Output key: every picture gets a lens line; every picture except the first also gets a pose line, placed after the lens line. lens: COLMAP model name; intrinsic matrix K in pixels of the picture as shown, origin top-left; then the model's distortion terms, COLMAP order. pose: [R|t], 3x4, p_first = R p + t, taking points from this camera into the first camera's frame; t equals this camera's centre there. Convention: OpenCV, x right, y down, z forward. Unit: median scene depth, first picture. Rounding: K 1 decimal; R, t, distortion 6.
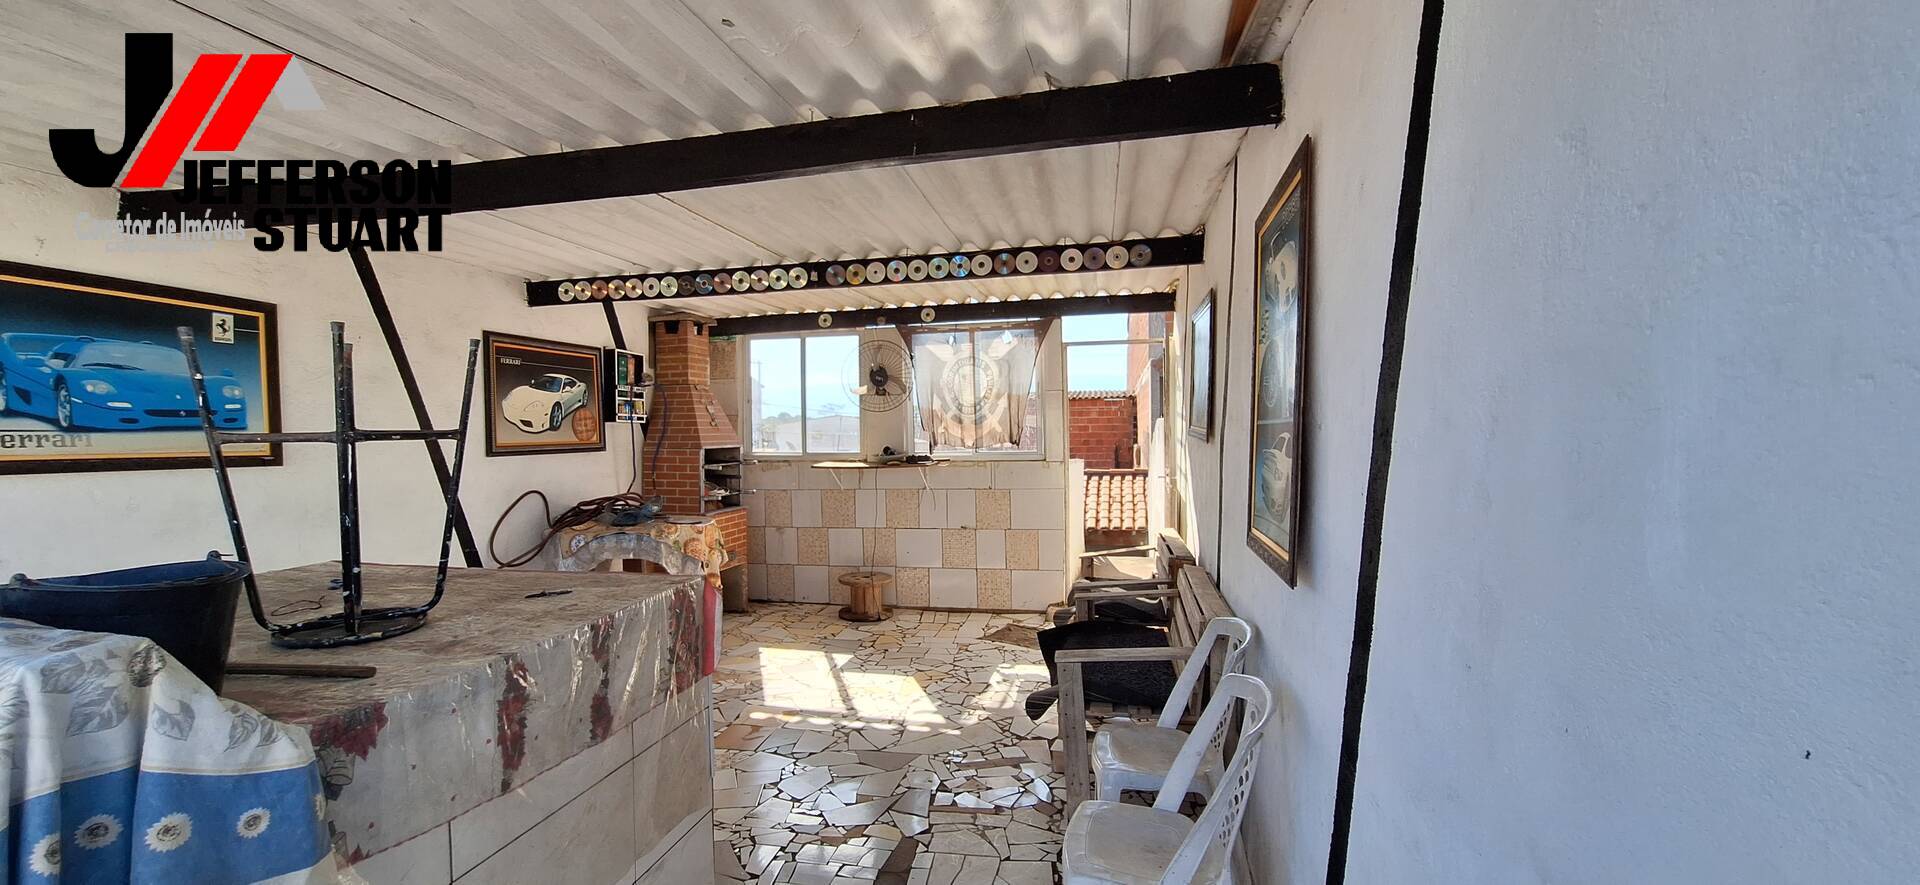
lens RADIAL K [[772.8, 0, 940.4], [0, 772.8, 444.0], [0, 0, 1]] dist [-0.000578, -0.000042]
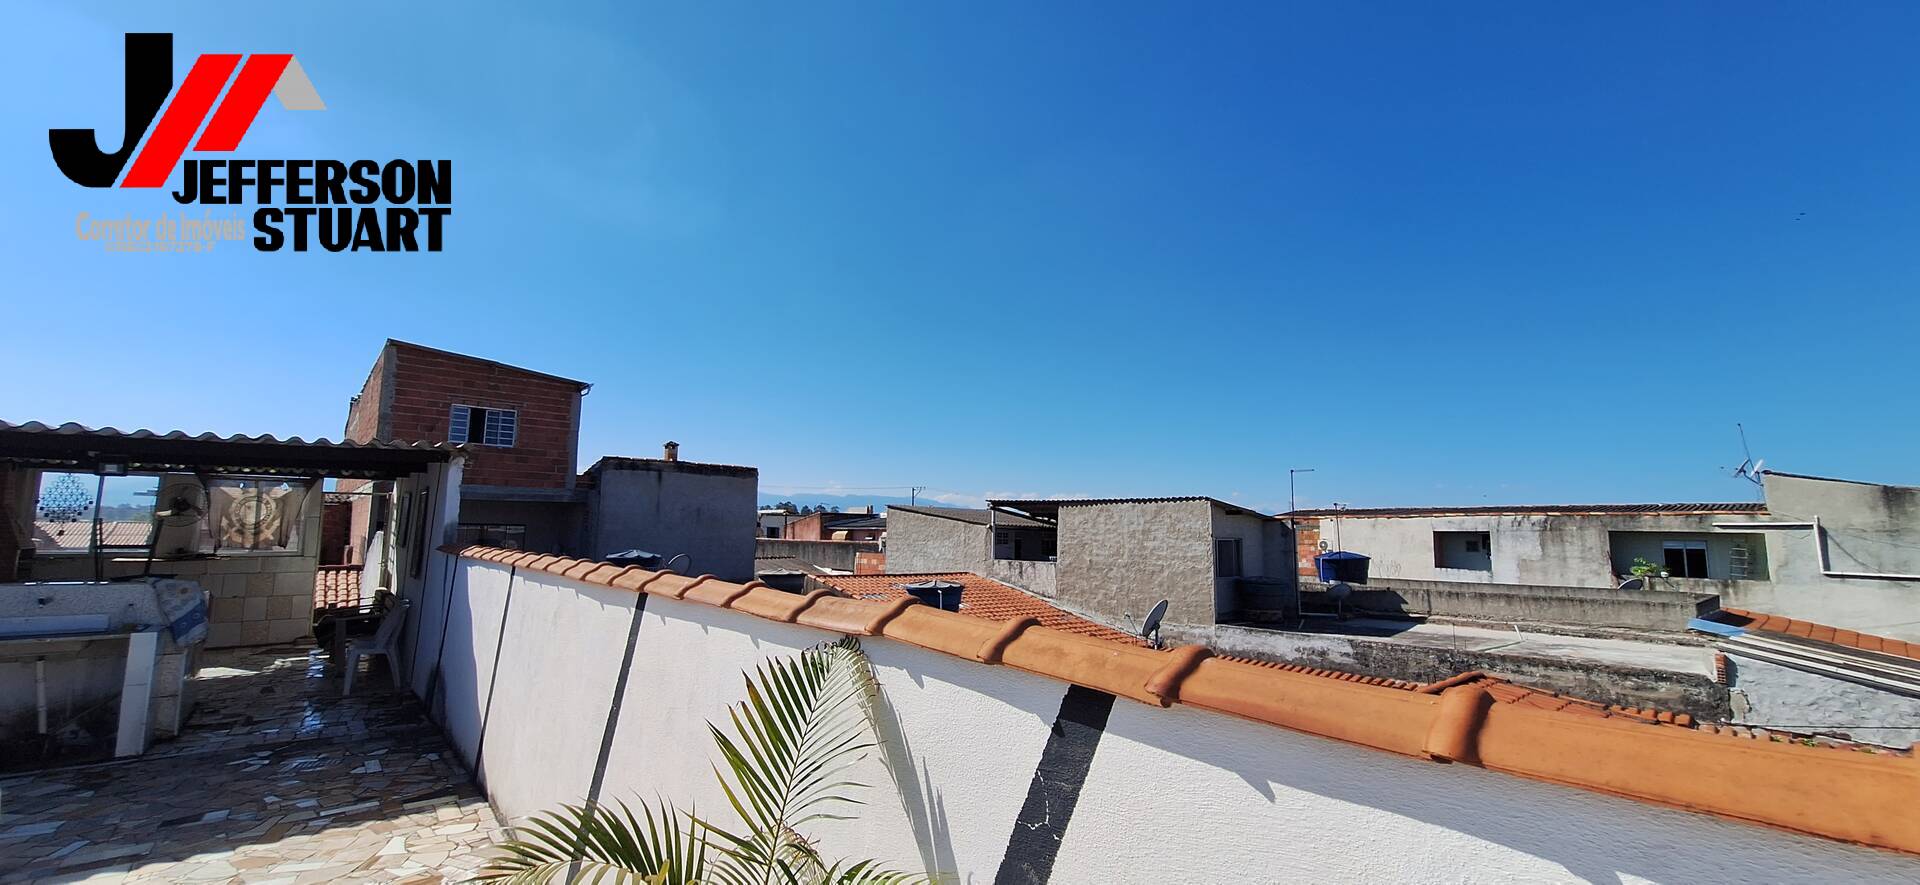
lens RADIAL K [[772.8, 0, 940.4], [0, 772.8, 444.0], [0, 0, 1]] dist [-0.000578, -0.000042]
pose [[0.611743, 0.108803, 0.783538, -0.387063], [-0.006988, 0.991201, -0.132184, -0.009872], [-0.791026, 0.075387, 0.607120, -1.262219]]
